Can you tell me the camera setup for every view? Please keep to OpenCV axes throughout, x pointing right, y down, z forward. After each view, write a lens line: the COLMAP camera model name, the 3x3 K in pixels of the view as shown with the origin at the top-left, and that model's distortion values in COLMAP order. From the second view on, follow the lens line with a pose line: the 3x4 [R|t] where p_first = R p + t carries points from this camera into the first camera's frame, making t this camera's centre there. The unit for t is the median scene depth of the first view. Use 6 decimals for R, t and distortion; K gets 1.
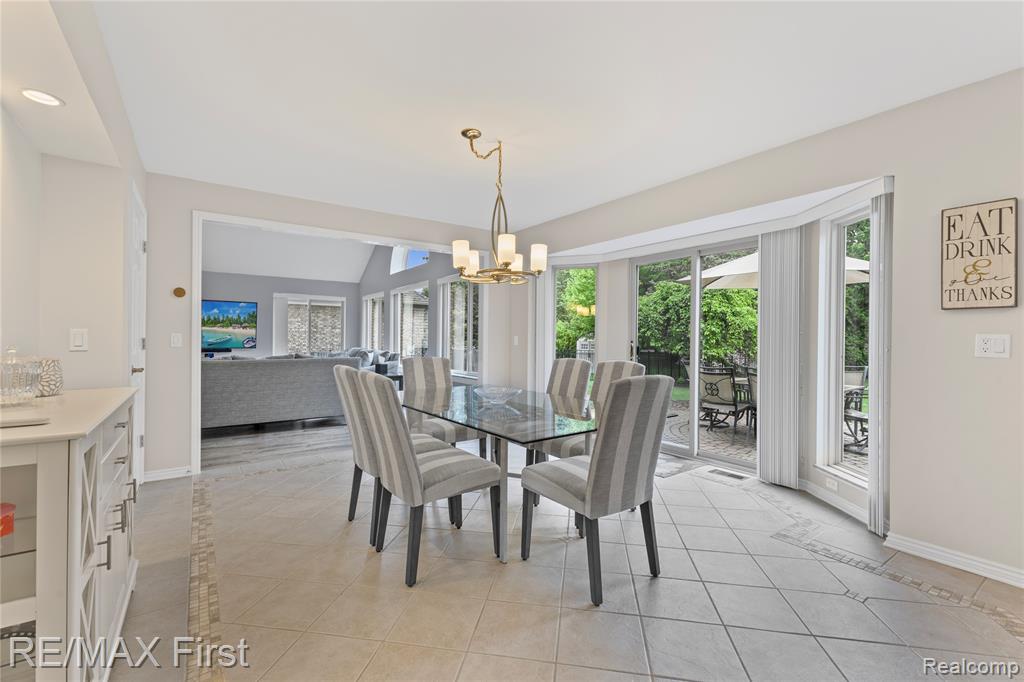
lens RADIAL K [[444.5, 0, 517.6], [0, 444.5, 335.4], [0, 0, 1]] dist [0.009566, -0.000878]
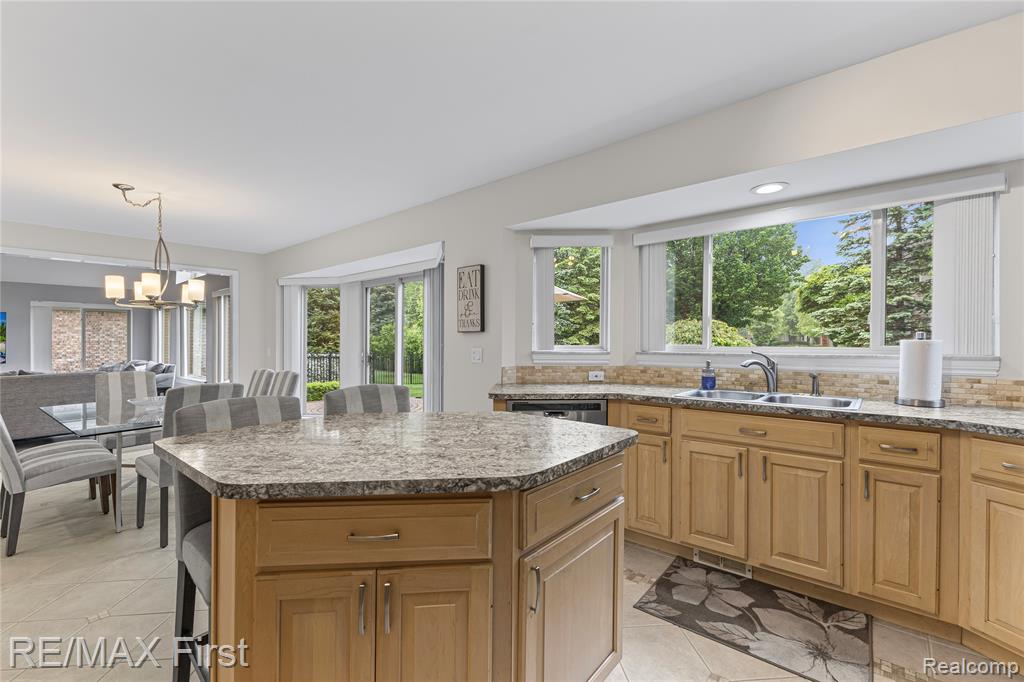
lens RADIAL K [[444.5, 0, 518.1], [0, 444.5, 334.2], [0, 0, 1]] dist [0.009566, -0.000878]
pose [[0.967011, -0.012222, 0.254441, 0.775695], [0.014350, 0.999876, -0.006507, -0.039220], [-0.254330, 0.009944, 0.967066, -0.549310]]
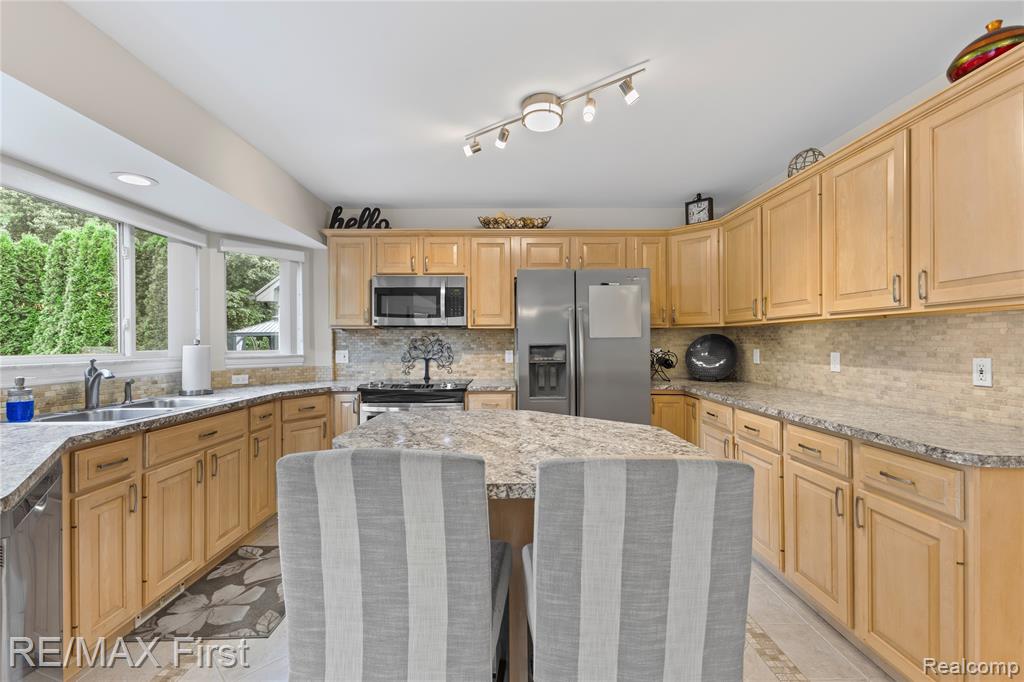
lens RADIAL K [[444.5, 0, 513.7], [0, 444.5, 340.9], [0, 0, 1]] dist [0.009566, -0.000878]
pose [[-0.823016, -0.005484, 0.567991, 0.383979], [-0.008219, 0.999964, -0.002256, -0.038353], [-0.567958, -0.006525, -0.823031, 0.699763]]
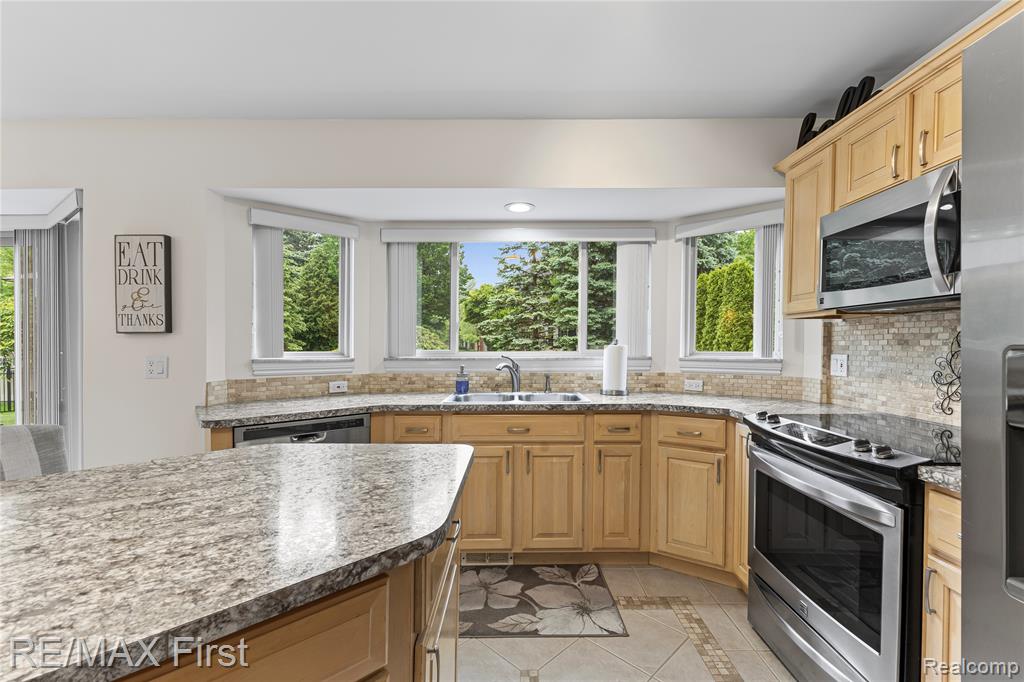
lens RADIAL K [[444.5, 0, 515.4], [0, 444.5, 346.7], [0, 0, 1]] dist [0.009566, -0.000878]
pose [[0.577945, -0.016976, 0.815899, 0.656038], [0.006107, 0.999846, 0.016478, -0.038987], [-0.816053, -0.004540, 0.577959, -0.336945]]
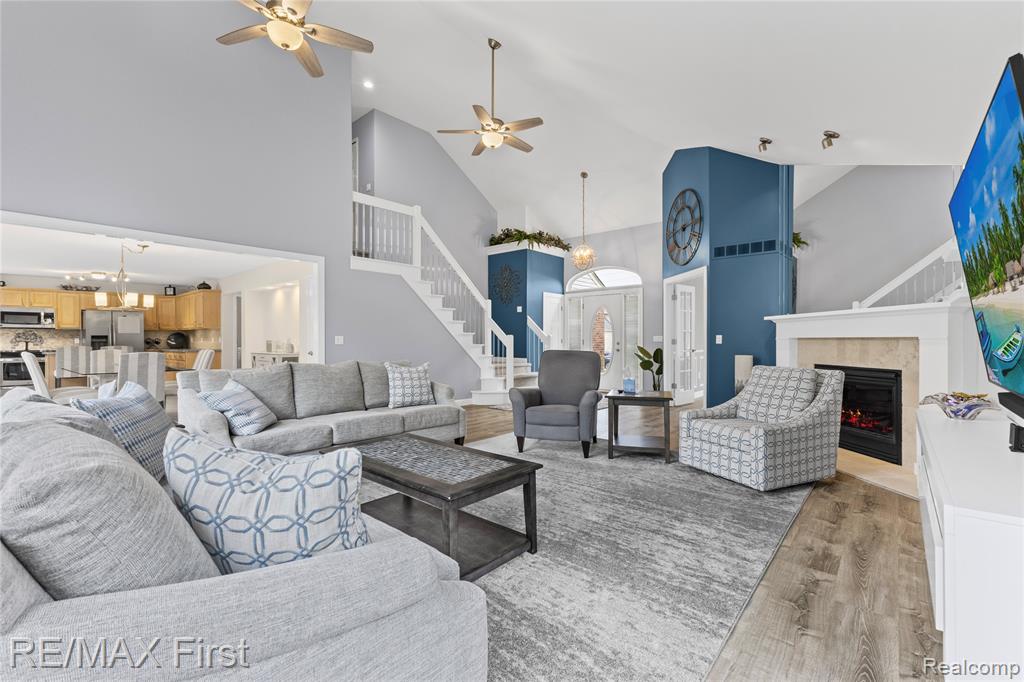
lens RADIAL K [[444.5, 0, 516.8], [0, 444.5, 336.6], [0, 0, 1]] dist [0.009566, -0.000878]
pose [[-0.972657, -0.007883, -0.232113, -1.713190], [-0.004669, 0.999886, -0.014393, 0.022700], [0.232200, -0.012916, -0.972582, 4.434119]]
